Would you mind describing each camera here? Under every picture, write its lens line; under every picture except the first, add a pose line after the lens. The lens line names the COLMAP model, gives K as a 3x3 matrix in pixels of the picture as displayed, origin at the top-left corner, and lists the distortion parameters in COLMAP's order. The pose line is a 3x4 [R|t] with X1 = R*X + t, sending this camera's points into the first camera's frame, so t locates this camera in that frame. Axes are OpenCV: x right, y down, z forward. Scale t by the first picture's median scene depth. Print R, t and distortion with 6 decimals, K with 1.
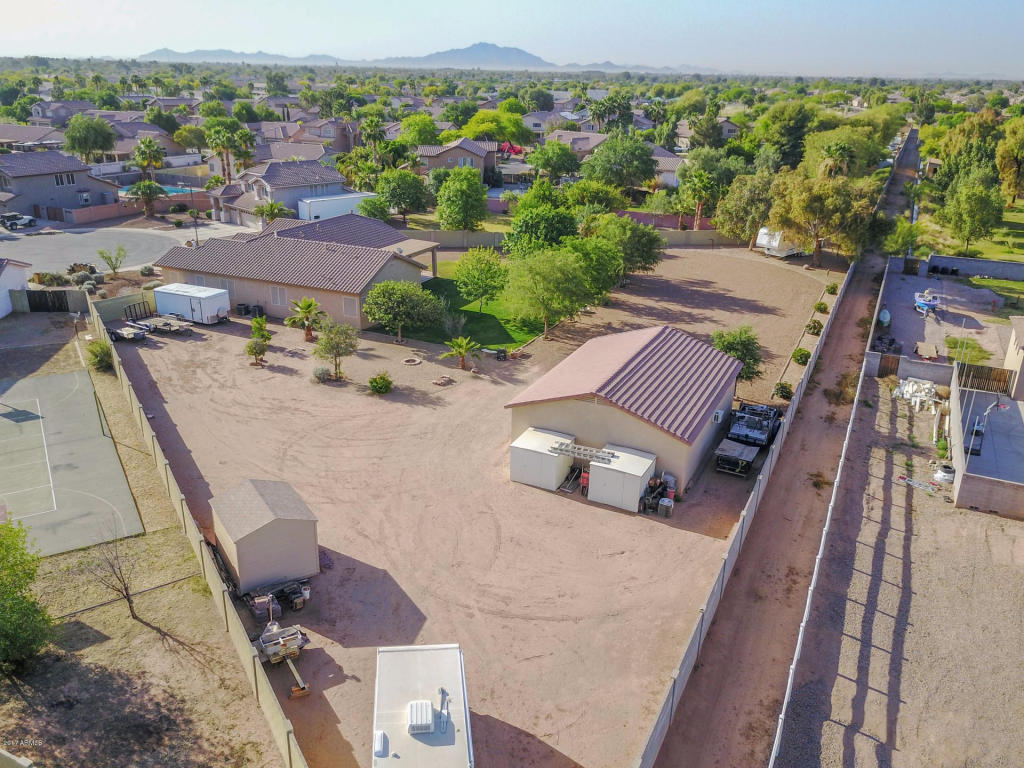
lens RADIAL K [[816.9, 0, 513.0], [0, 816.9, 380.6], [0, 0, 1]] dist [0.014395, 0.010149]
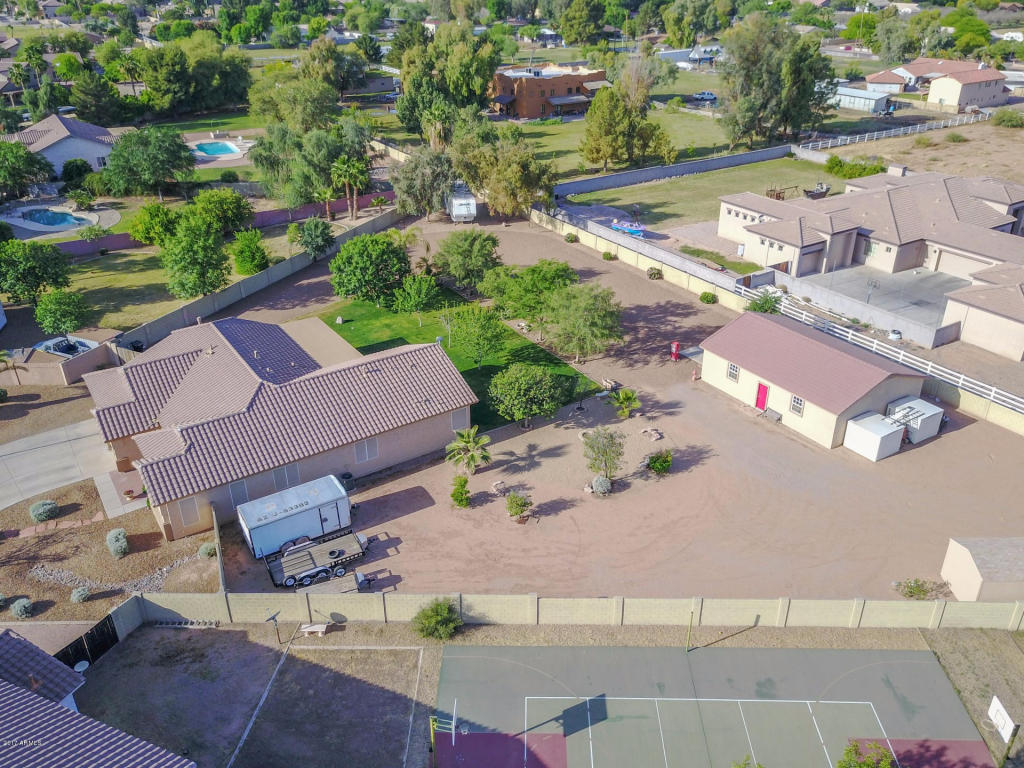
lens RADIAL K [[816.9, 0, 513.0], [0, 816.9, 380.6], [0, 0, 1]] dist [0.014395, 0.010149]
pose [[0.533155, -0.412975, 0.738375, -0.907340], [0.315864, 0.906822, 0.279114, -0.402743], [-0.784841, 0.084415, 0.613921, 0.472135]]
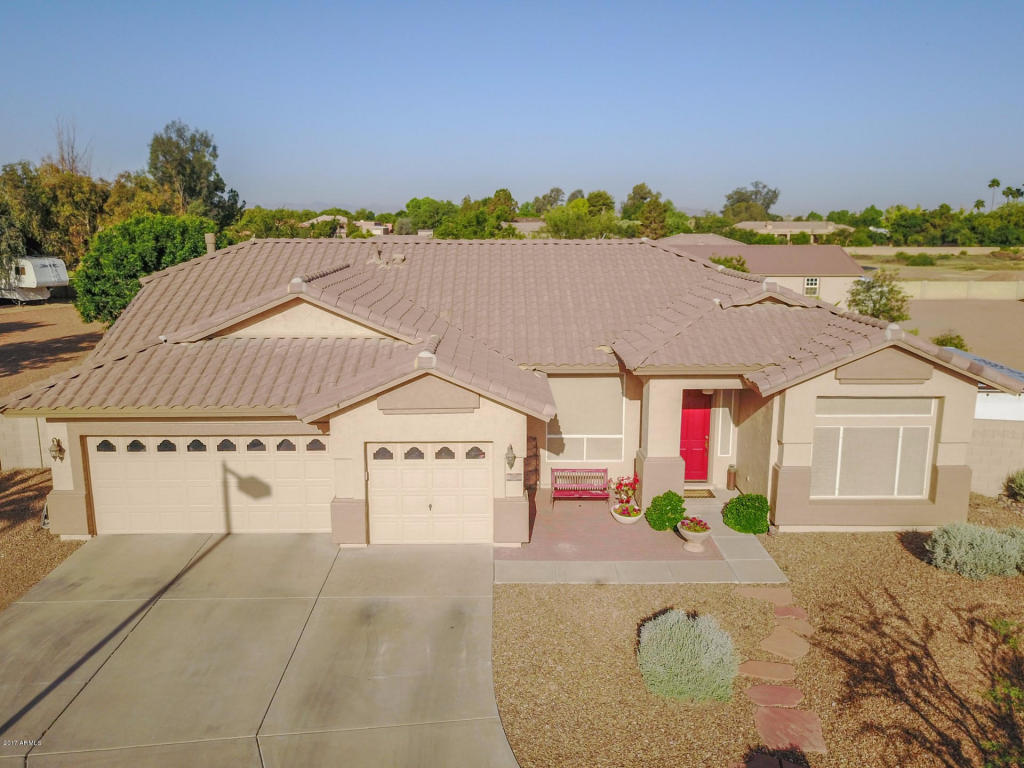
lens RADIAL K [[821.9, 0, 513.4], [0, 821.9, 380.0], [0, 0, 1]] dist [0.010007, 0.010413]
pose [[-0.422874, -0.193416, 0.885307, -0.734946], [0.312433, 0.885935, 0.342789, -0.335091], [-0.850625, 0.421556, -0.314209, 1.495977]]
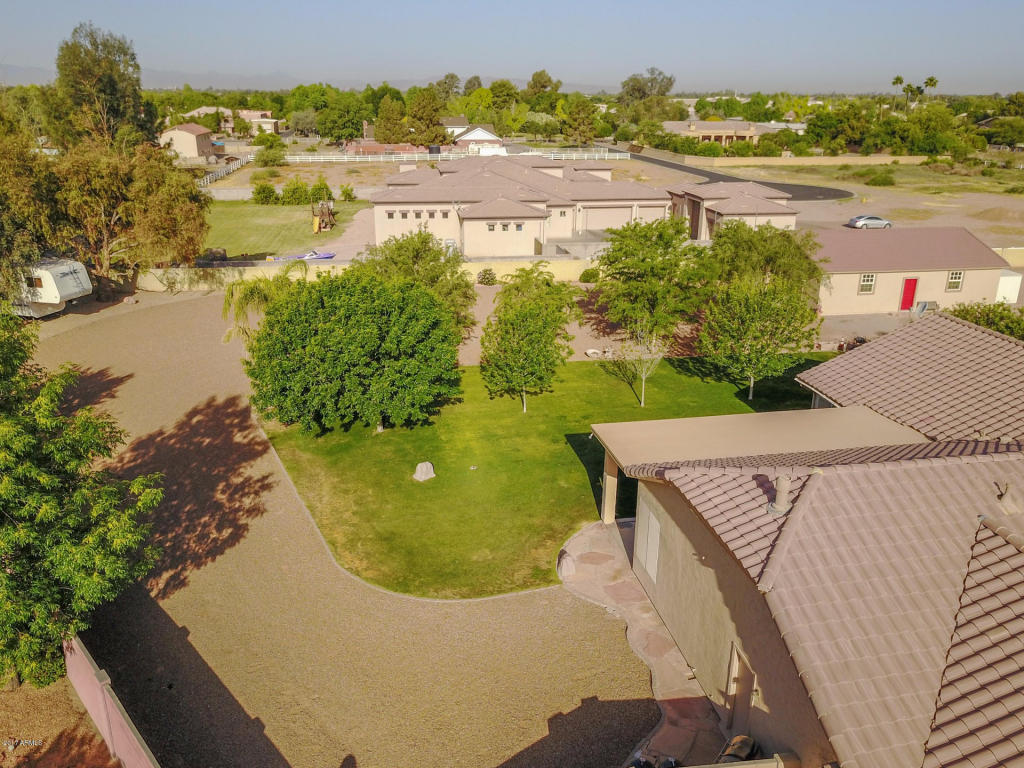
lens RADIAL K [[818.6, 0, 513.0], [0, 818.6, 380.8], [0, 0, 1]] dist [0.013442, 0.009526]
pose [[-0.567125, -0.296043, 0.768588, -0.449600], [0.274534, 0.811859, 0.515282, -0.510884], [-0.776531, 0.503233, -0.379152, 1.632668]]
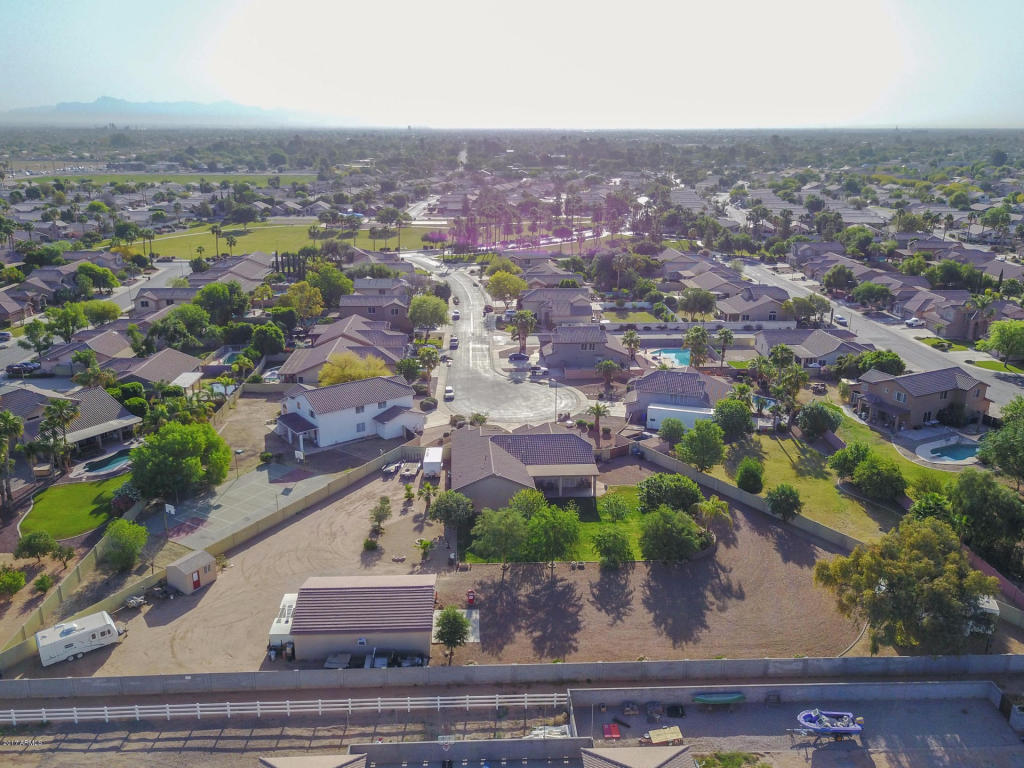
lens RADIAL K [[812.6, 0, 513.4], [0, 812.6, 384.2], [0, 0, 1]] dist [0.026701, 0.001571]
pose [[0.473324, 0.249653, -0.844771, 1.349878], [-0.308302, 0.945295, 0.106620, -0.587402], [0.825176, 0.209979, 0.524399, 0.211930]]
